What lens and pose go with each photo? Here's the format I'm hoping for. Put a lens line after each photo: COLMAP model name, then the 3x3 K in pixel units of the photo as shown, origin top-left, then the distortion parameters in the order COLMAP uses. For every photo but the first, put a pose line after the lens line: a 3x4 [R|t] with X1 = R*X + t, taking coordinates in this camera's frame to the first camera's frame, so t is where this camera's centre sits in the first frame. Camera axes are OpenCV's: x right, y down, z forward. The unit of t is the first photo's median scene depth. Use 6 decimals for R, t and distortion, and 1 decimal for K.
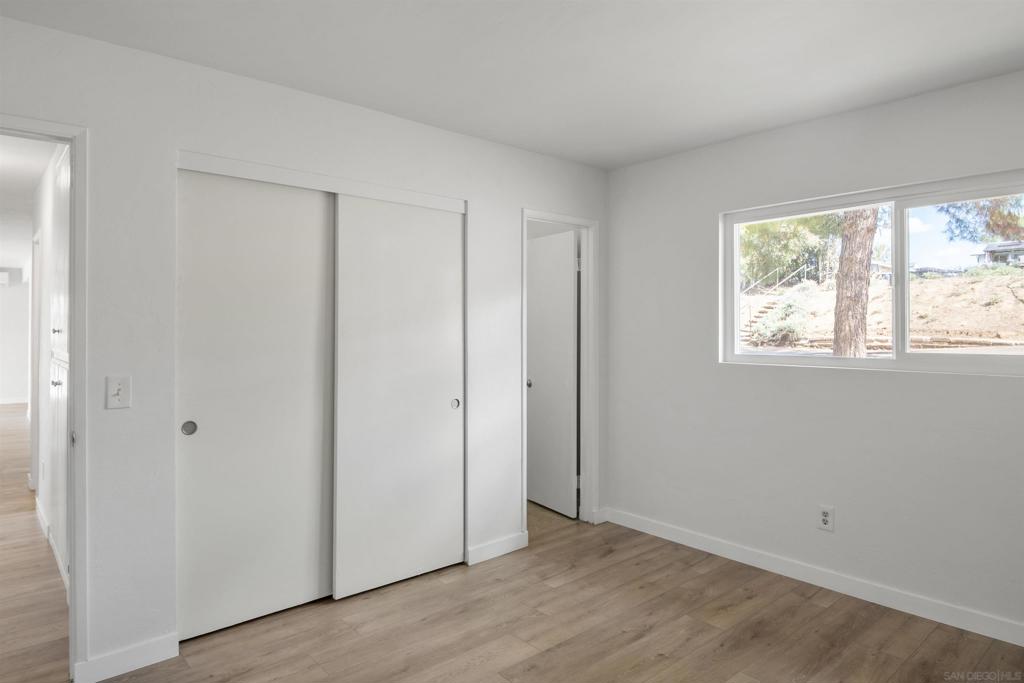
lens RADIAL K [[618.6, 0, 510.5], [0, 618.6, 309.6], [0, 0, 1]] dist [0.045677, -0.040604]
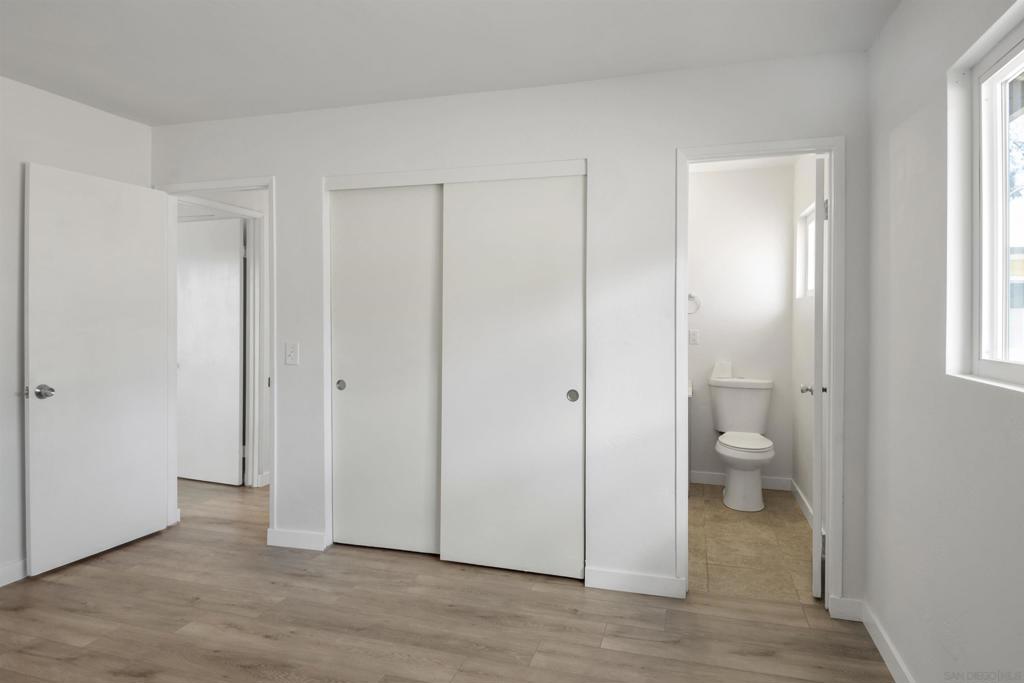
lens RADIAL K [[618.6, 0, 510.5], [0, 618.6, 309.6], [0, 0, 1]] dist [0.045677, -0.040604]
pose [[0.526260, -0.006351, -0.850300, 0.686798], [0.025299, 0.999646, 0.008192, 0.024058], [0.849947, -0.025823, 0.526235, 0.530652]]
